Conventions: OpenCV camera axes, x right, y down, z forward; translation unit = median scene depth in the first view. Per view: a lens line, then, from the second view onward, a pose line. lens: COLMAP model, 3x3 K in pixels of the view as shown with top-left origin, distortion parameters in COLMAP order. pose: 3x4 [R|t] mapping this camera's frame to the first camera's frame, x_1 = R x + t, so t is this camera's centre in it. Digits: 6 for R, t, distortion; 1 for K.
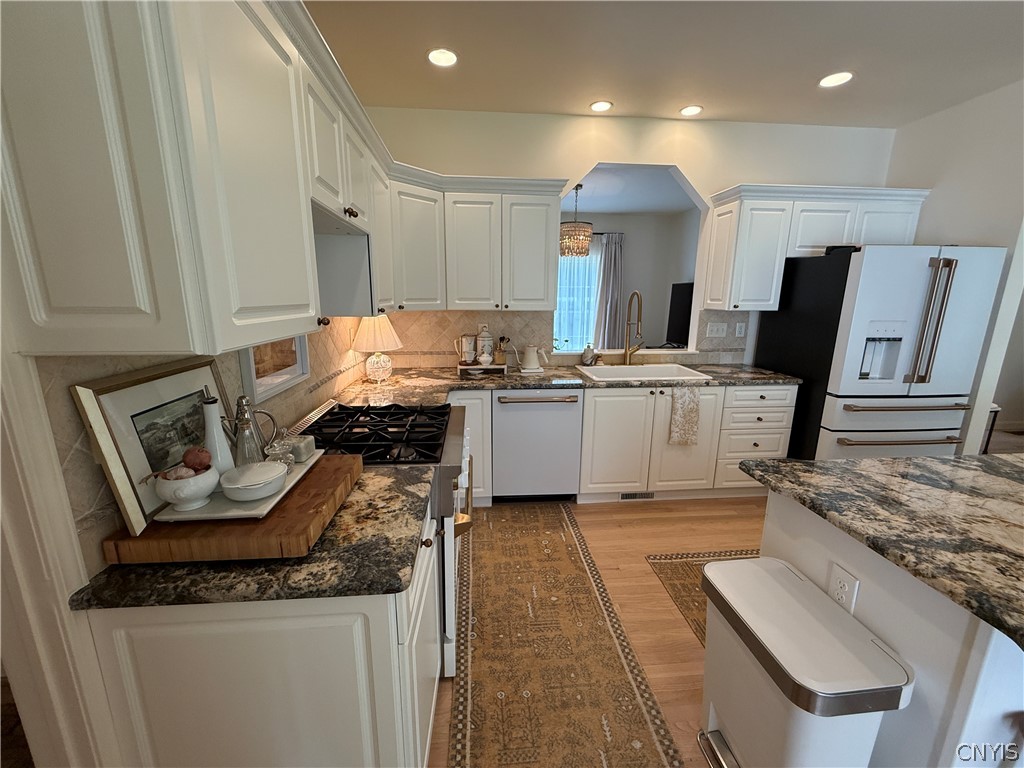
lens RADIAL K [[410.5, 0, 509.6], [0, 410.5, 383.0], [0, 0, 1]] dist [0.000983, -0.000135]
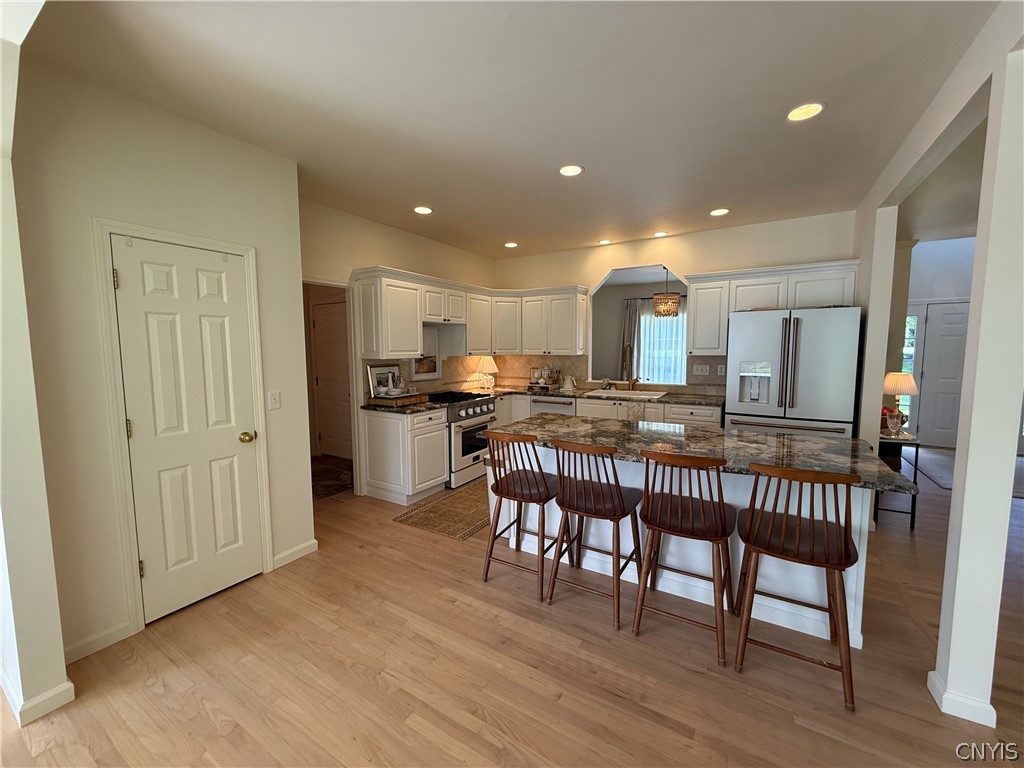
lens RADIAL K [[410.5, 0, 514.0], [0, 410.5, 382.3], [0, 0, 1]] dist [0.000983, -0.000135]
pose [[0.804410, 0.040719, -0.592677, 1.039223], [-0.115614, 0.989304, -0.088948, 0.138297], [0.582716, 0.140073, 0.800514, -0.602540]]
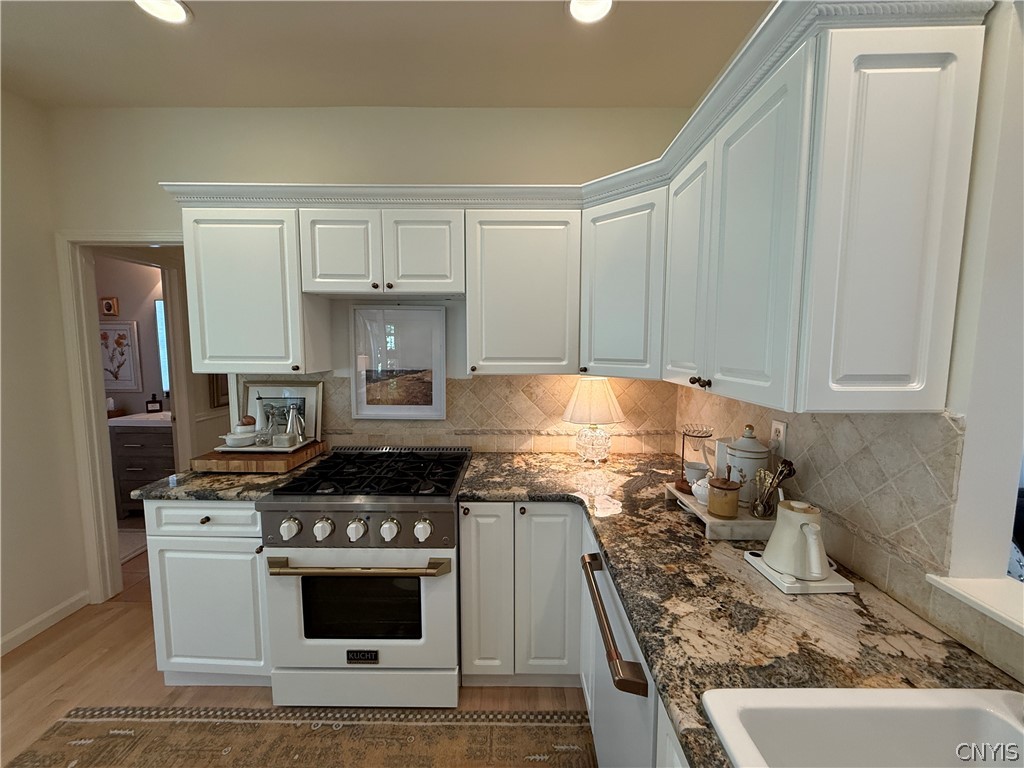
lens RADIAL K [[410.5, 0, 509.4], [0, 410.5, 387.3], [0, 0, 1]] dist [0.000983, -0.000135]
pose [[-0.091899, 0.090511, -0.991646, 0.472893], [-0.220321, 0.969330, 0.108892, -0.197596], [0.971089, 0.228488, -0.069139, 0.889940]]
